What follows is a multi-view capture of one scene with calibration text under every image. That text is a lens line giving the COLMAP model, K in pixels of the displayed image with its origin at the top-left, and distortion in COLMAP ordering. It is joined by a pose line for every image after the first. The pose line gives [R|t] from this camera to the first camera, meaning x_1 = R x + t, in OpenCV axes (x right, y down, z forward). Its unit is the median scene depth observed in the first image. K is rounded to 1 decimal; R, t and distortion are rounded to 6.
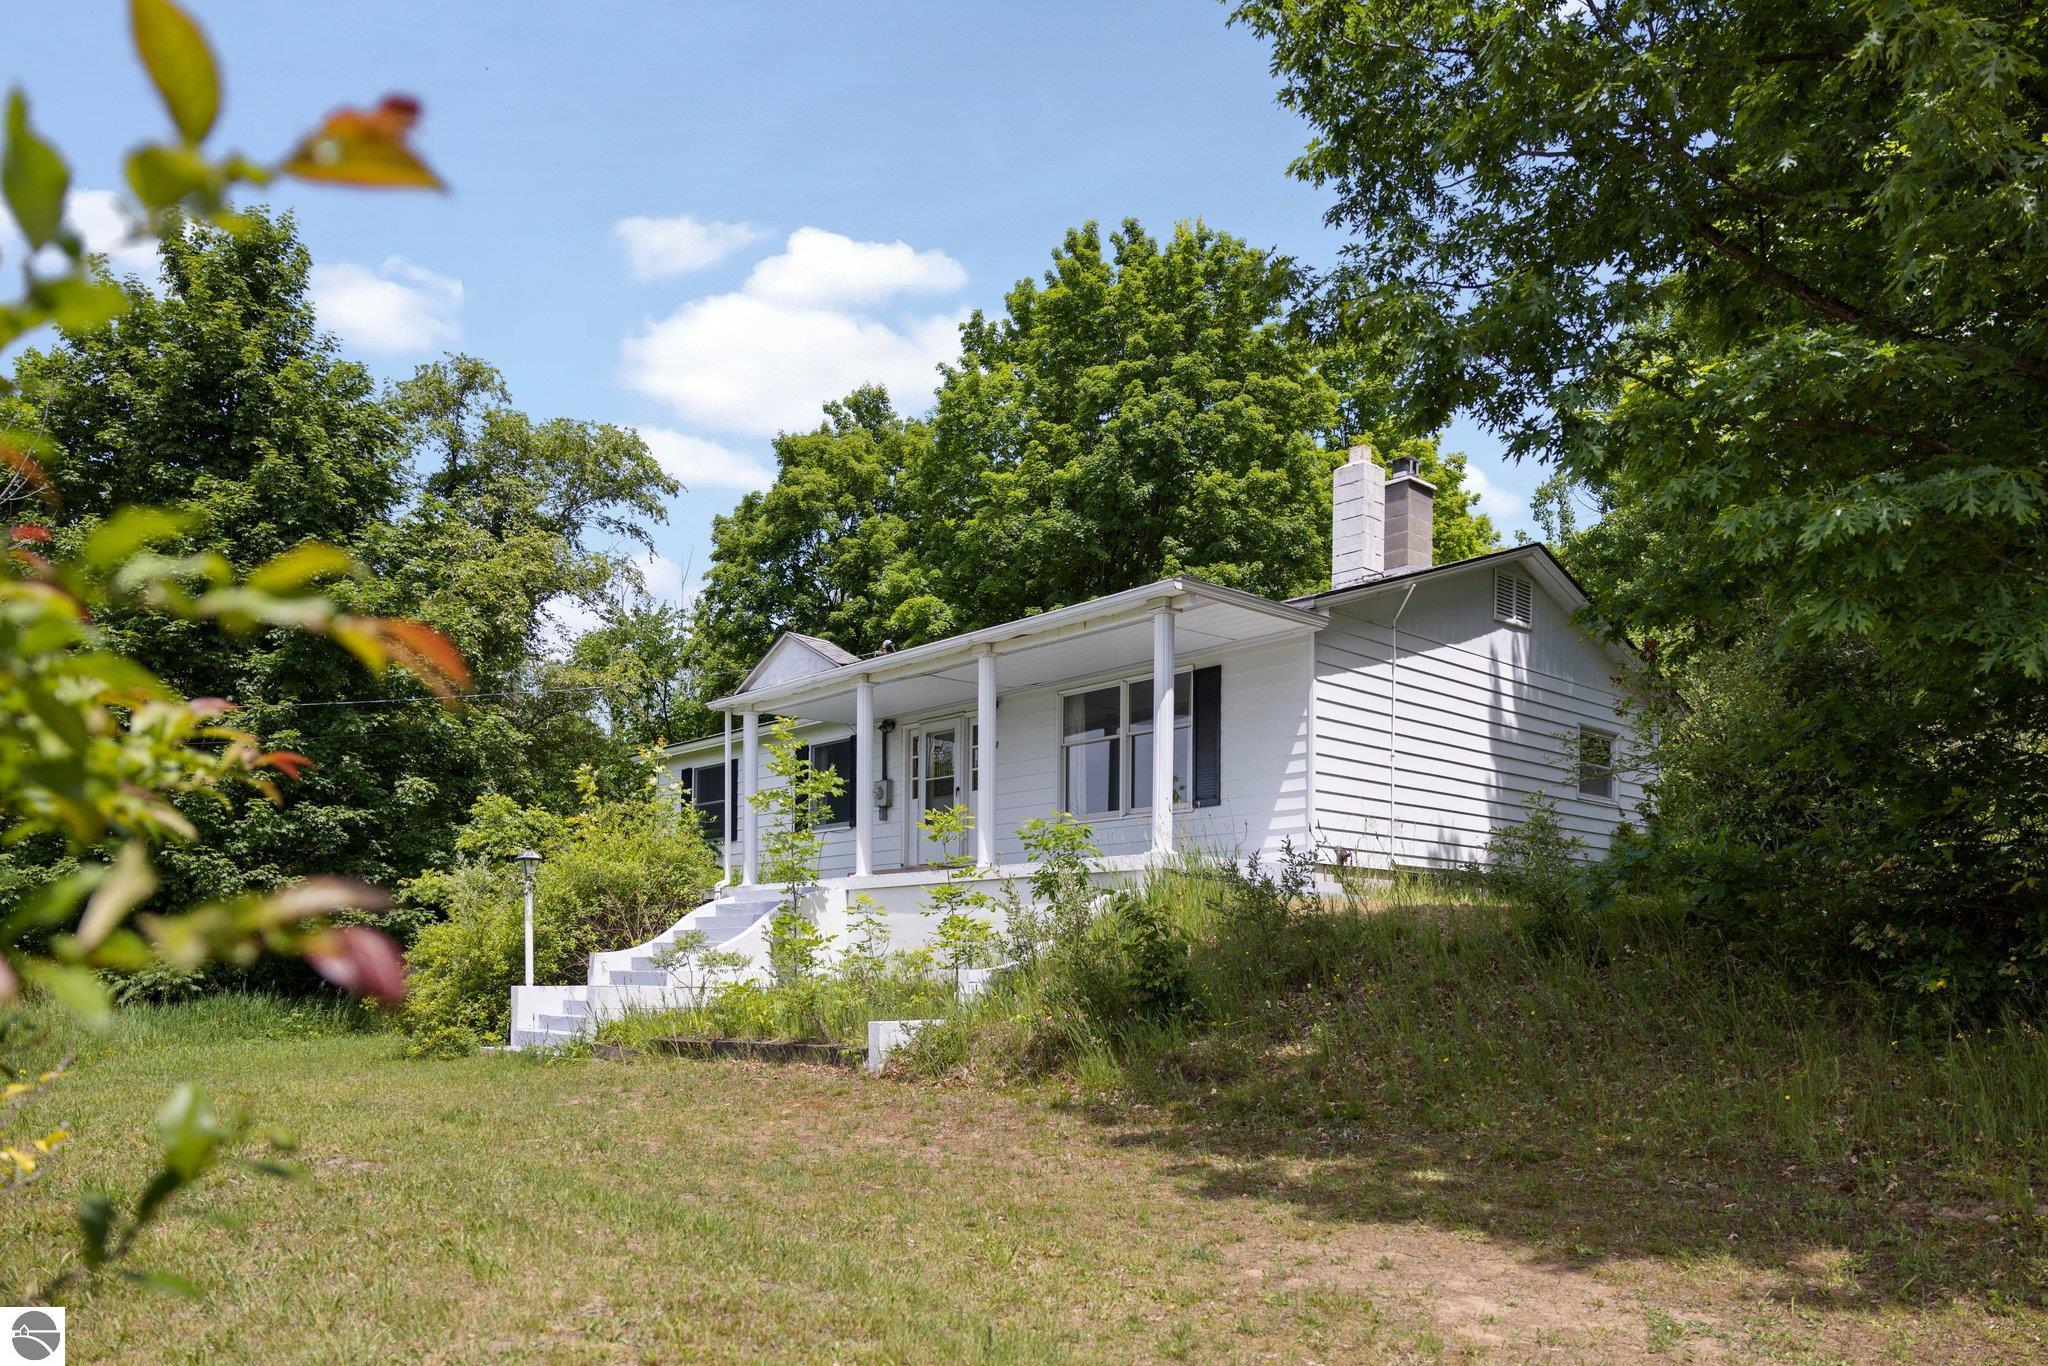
lens RADIAL K [[1366.1, 0, 1020.9], [0, 1366.1, 693.0], [0, 0, 1]] dist [-0.004128, 0.003603]
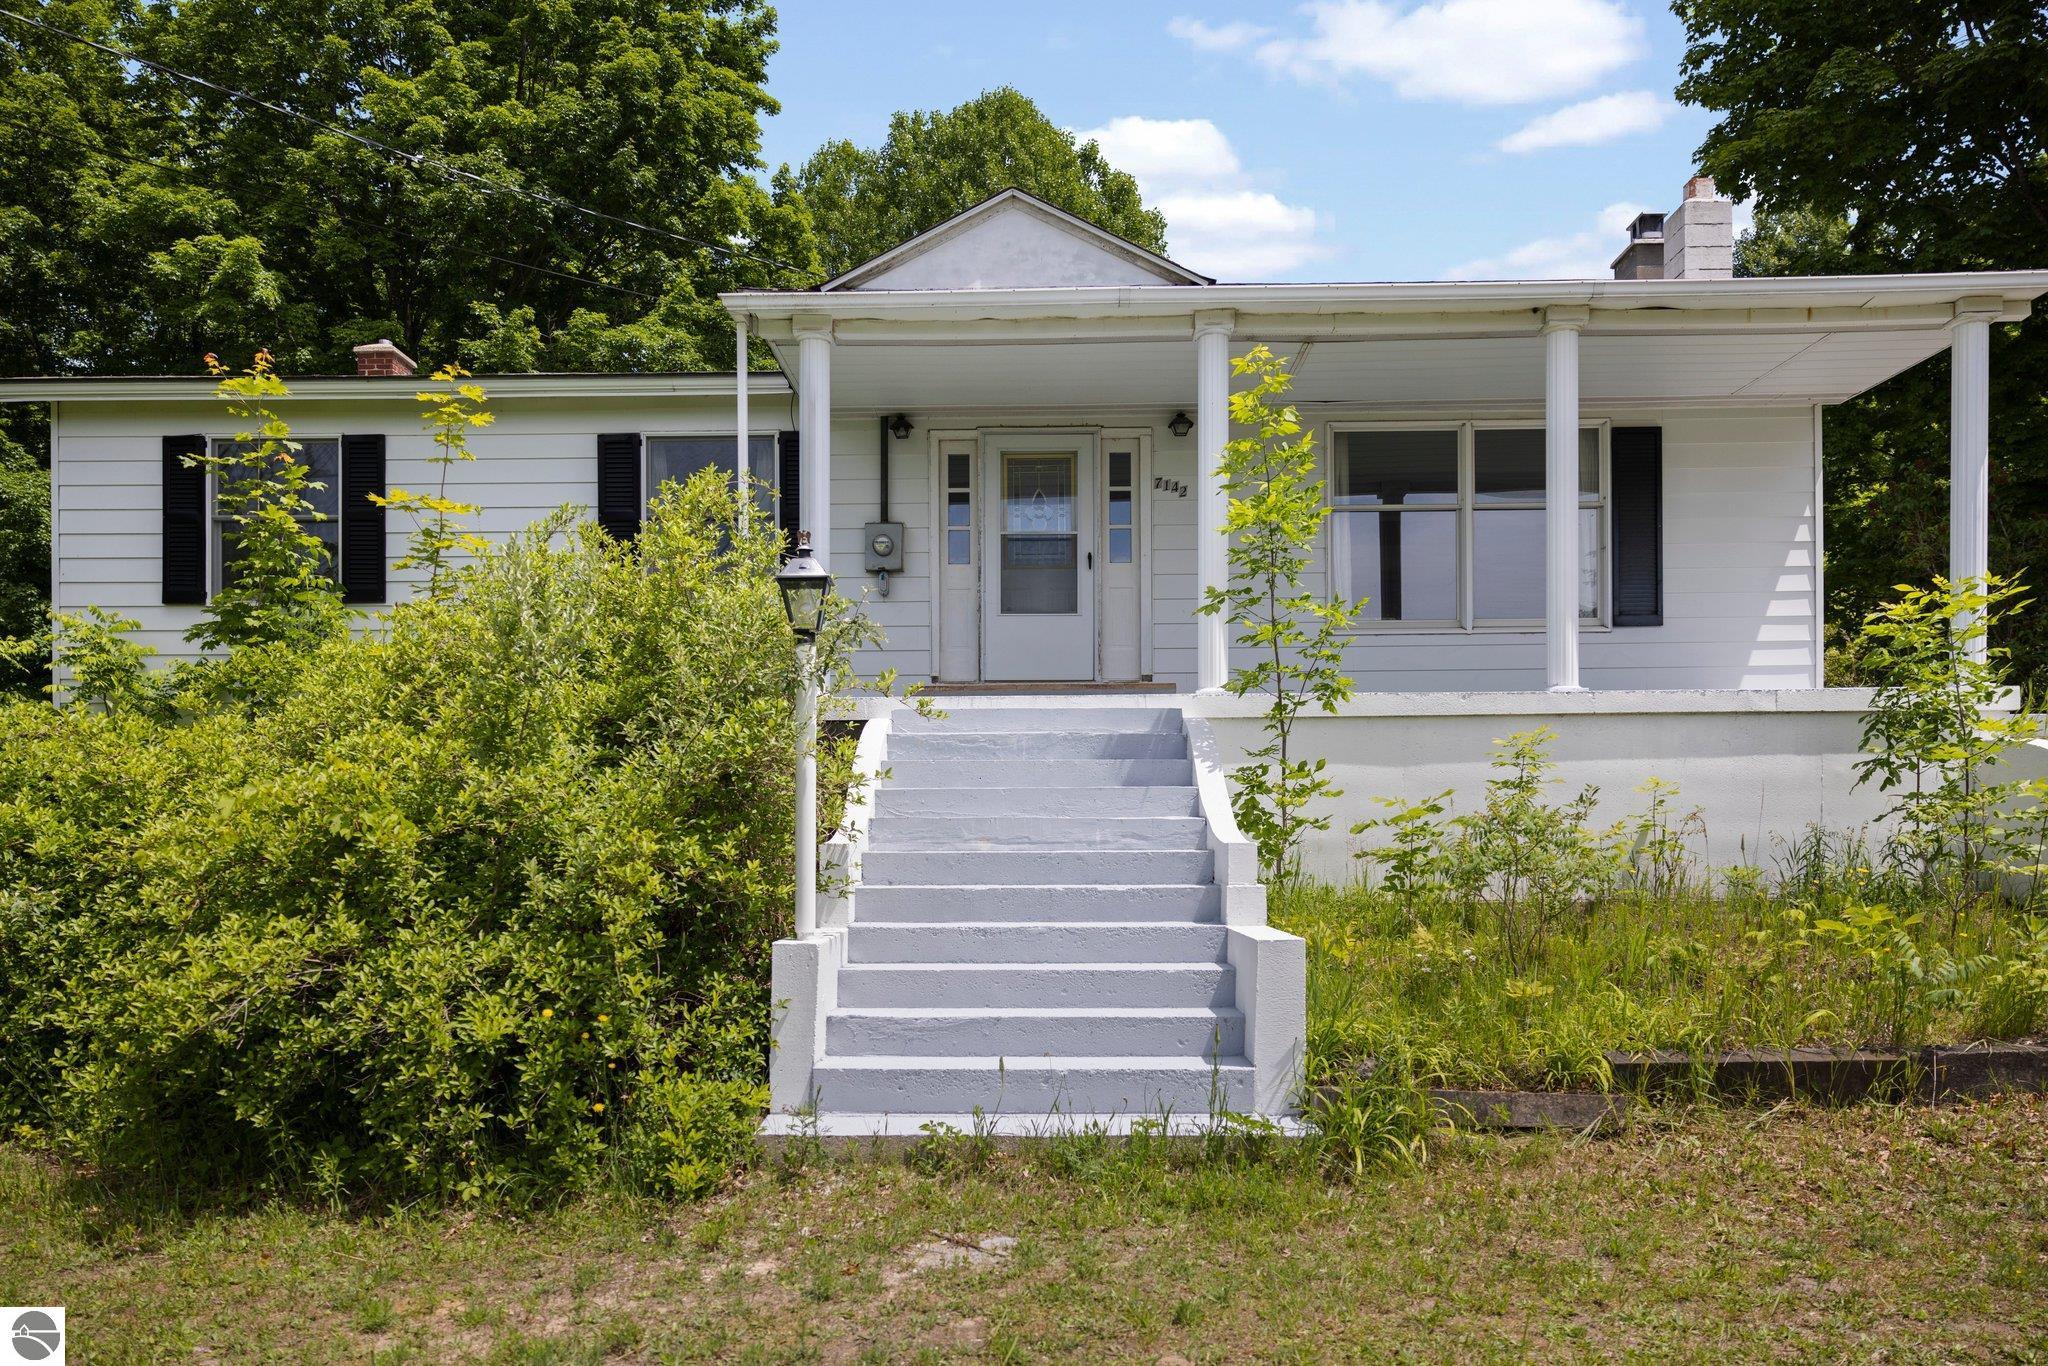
lens RADIAL K [[1366.1, 0, 1020.9], [0, 1366.1, 693.0], [0, 0, 1]] dist [-0.004128, 0.003603]
pose [[0.688198, 0.058320, 0.723175, -0.549909], [-0.131515, 0.990279, 0.045293, 0.119527], [-0.713504, -0.126279, 0.689178, 0.700928]]
